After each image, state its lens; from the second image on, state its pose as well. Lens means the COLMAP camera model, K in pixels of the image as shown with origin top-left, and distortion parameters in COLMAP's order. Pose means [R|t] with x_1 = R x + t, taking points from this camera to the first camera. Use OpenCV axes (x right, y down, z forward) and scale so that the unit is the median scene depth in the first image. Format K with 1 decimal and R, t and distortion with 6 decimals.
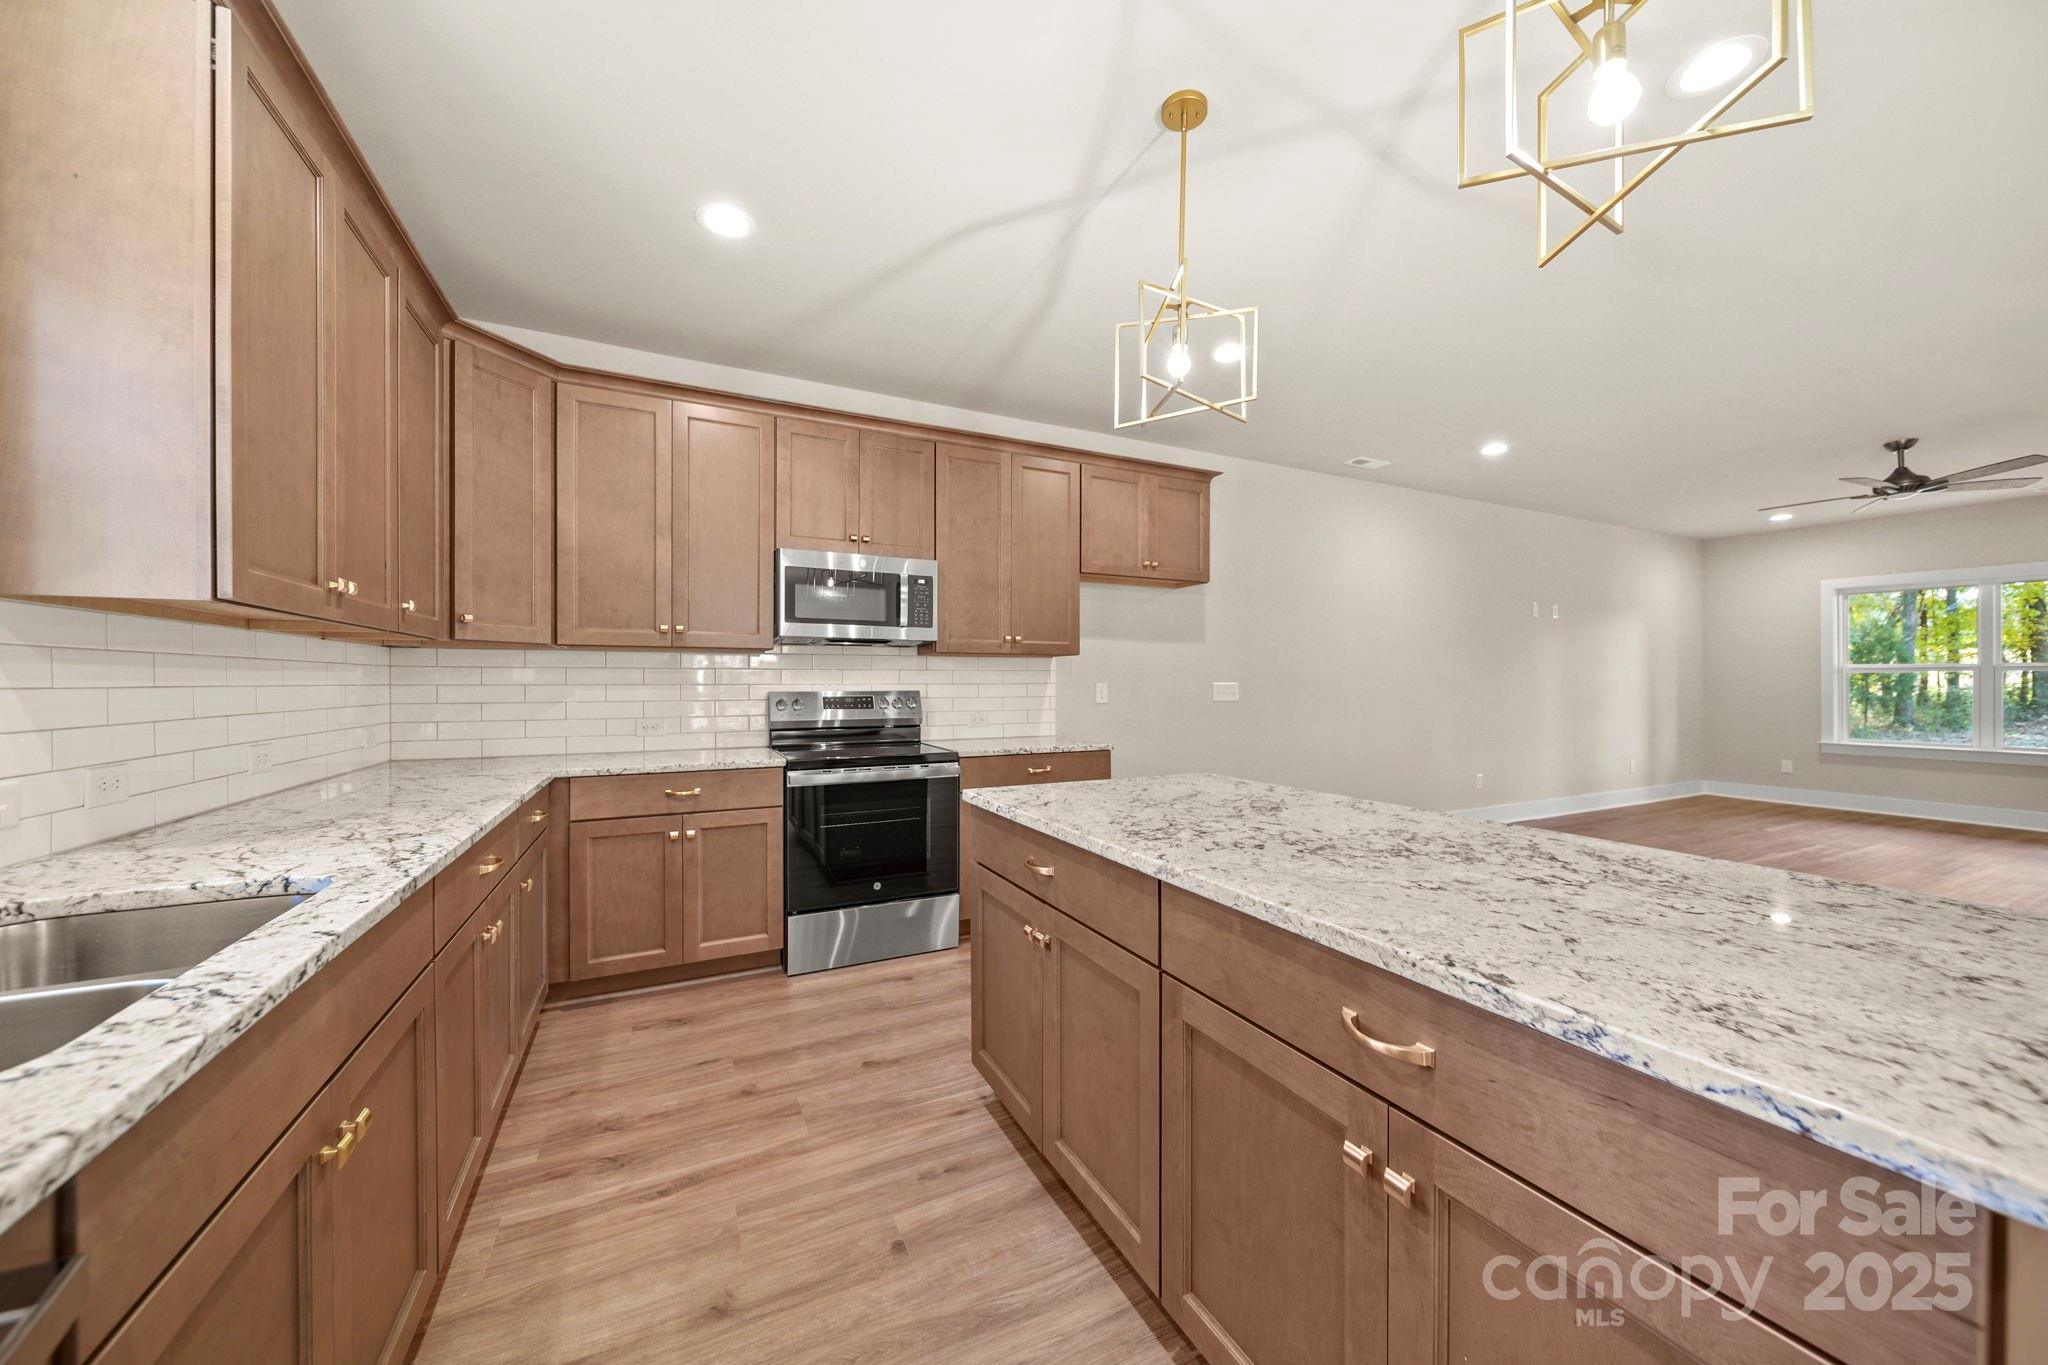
lens RADIAL K [[727.3, 0, 1032.5], [0, 727.3, 684.6], [0, 0, 1]] dist [-0.006523, 0.000298]
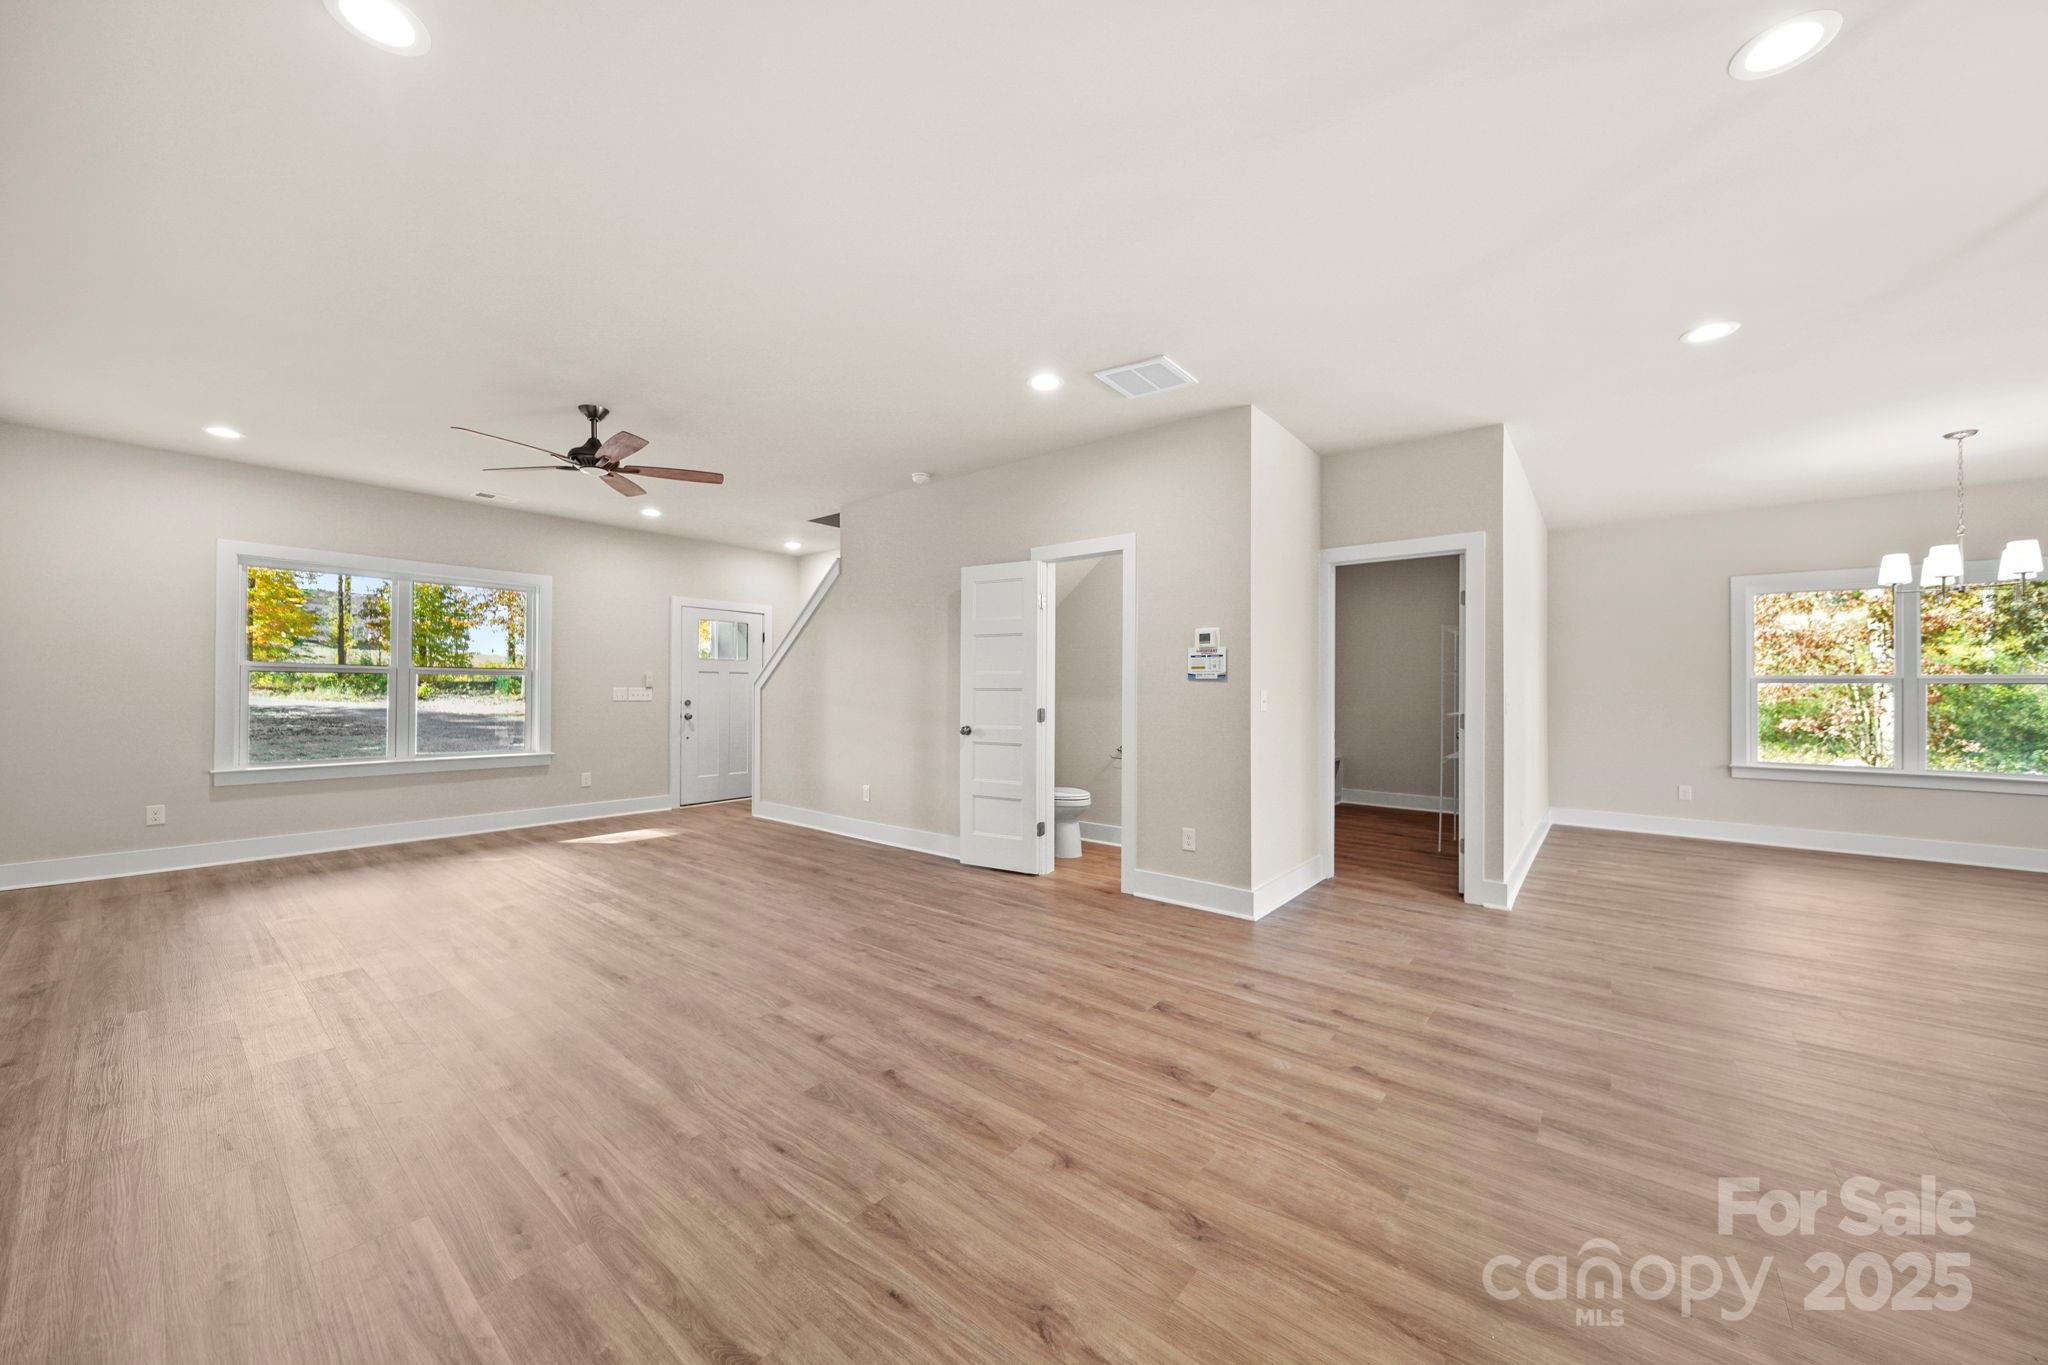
lens RADIAL K [[727.3, 0, 1031.9], [0, 727.3, 680.1], [0, 0, 1]] dist [-0.006523, 0.000298]
pose [[-0.418588, 0.010038, 0.908121, 0.330920], [-0.002273, 0.999924, -0.012101, -0.003159], [-0.908174, -0.007129, -0.418533, 1.489006]]
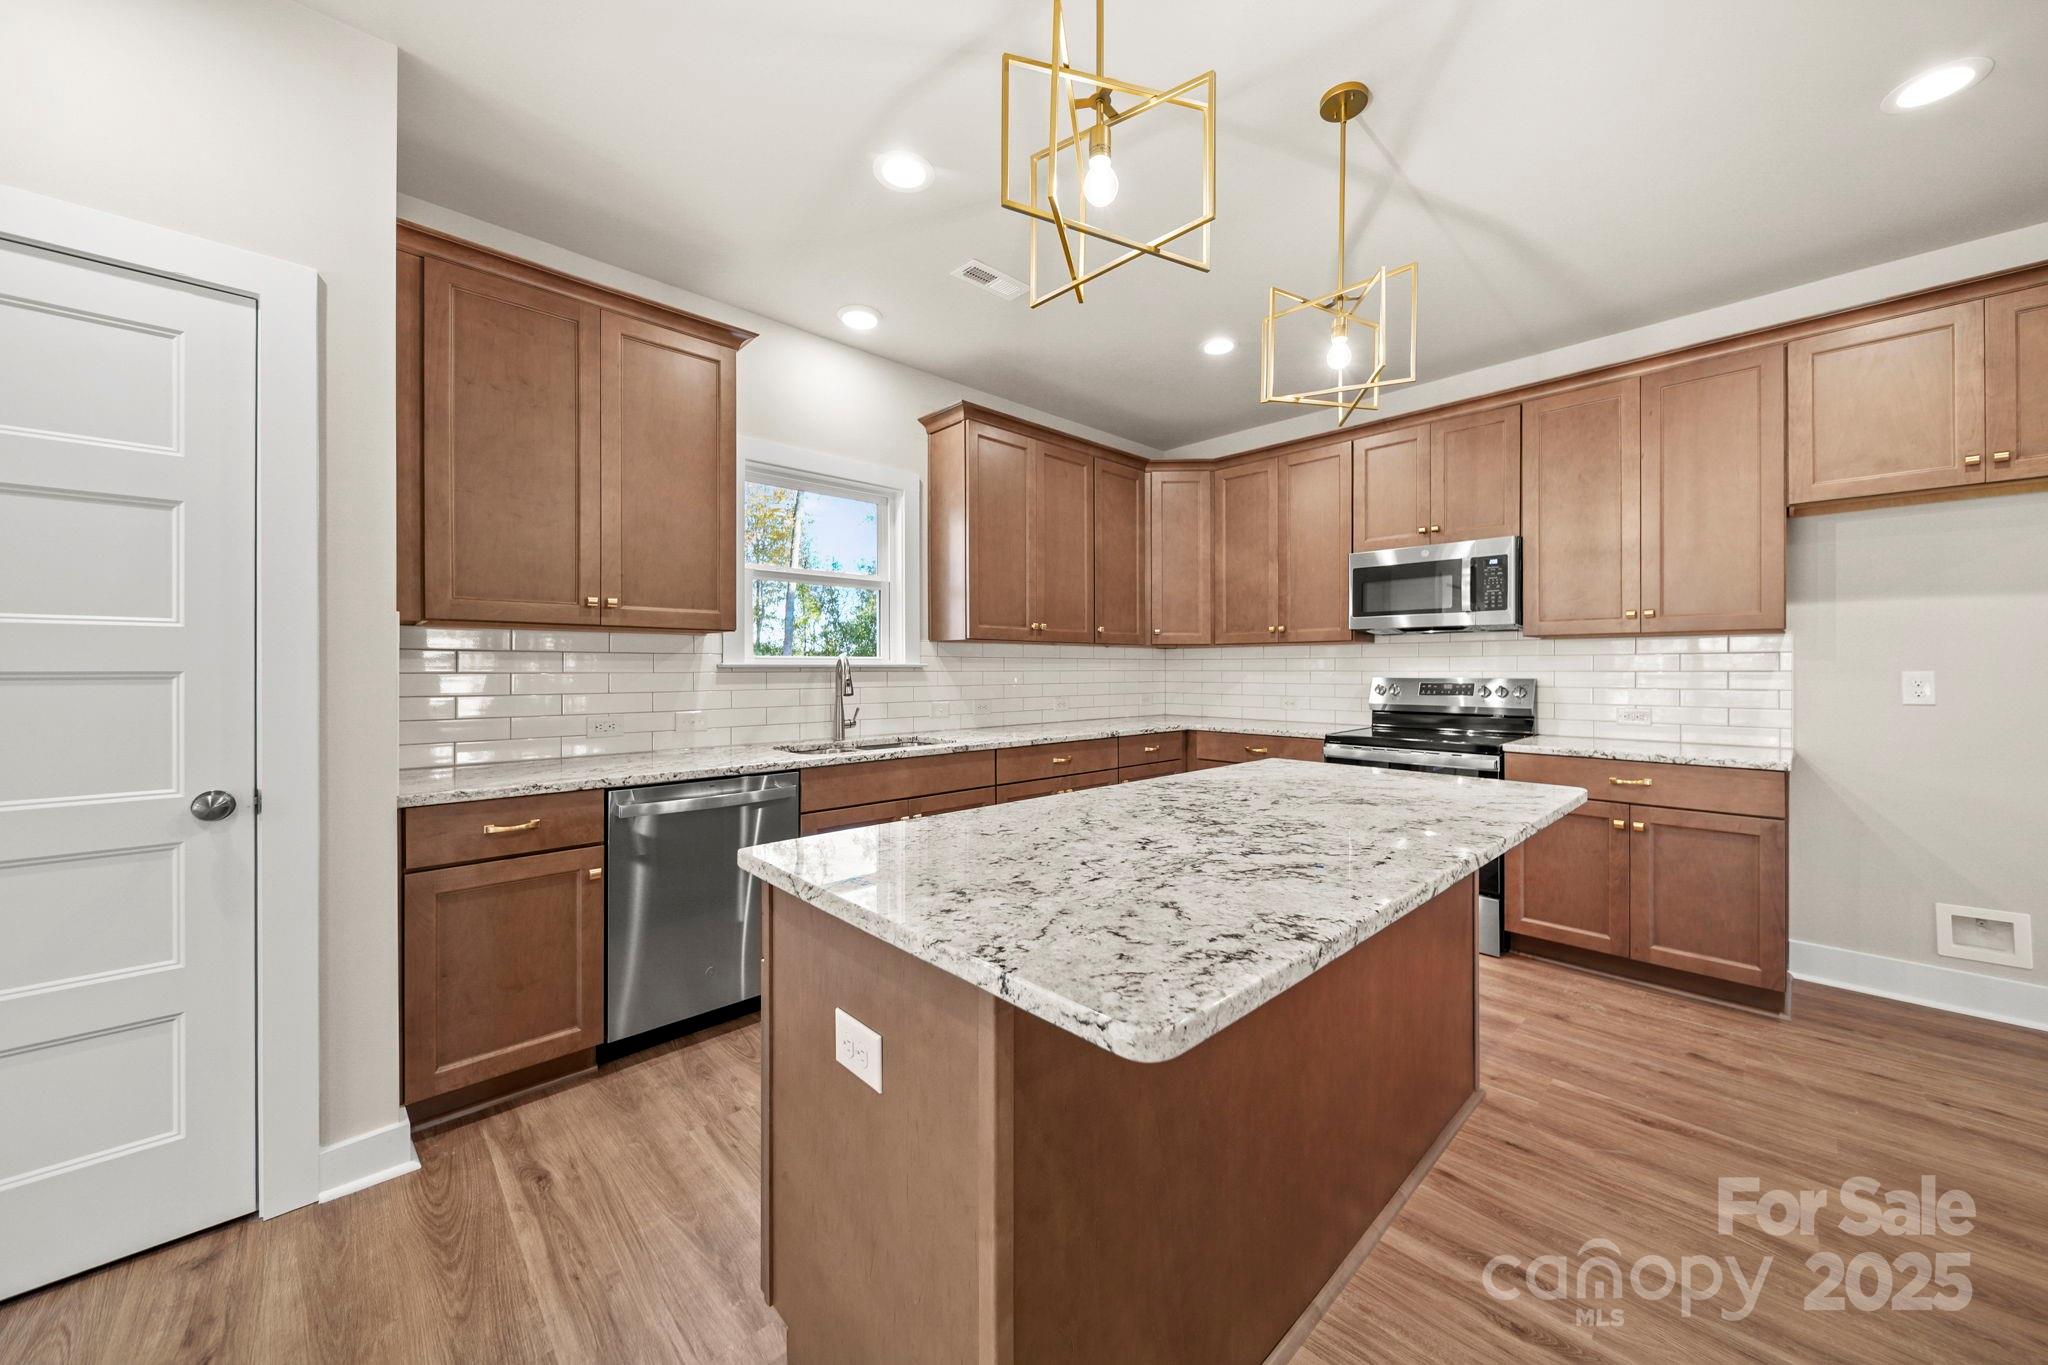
lens RADIAL K [[727.3, 0, 1023.0], [0, 727.3, 681.9], [0, 0, 1]] dist [-0.006523, 0.000298]
pose [[0.286484, 0.015486, -0.957960, 0.728045], [-0.004301, 0.999880, 0.014877, 0.002356], [0.958075, -0.000141, 0.286516, 0.195985]]
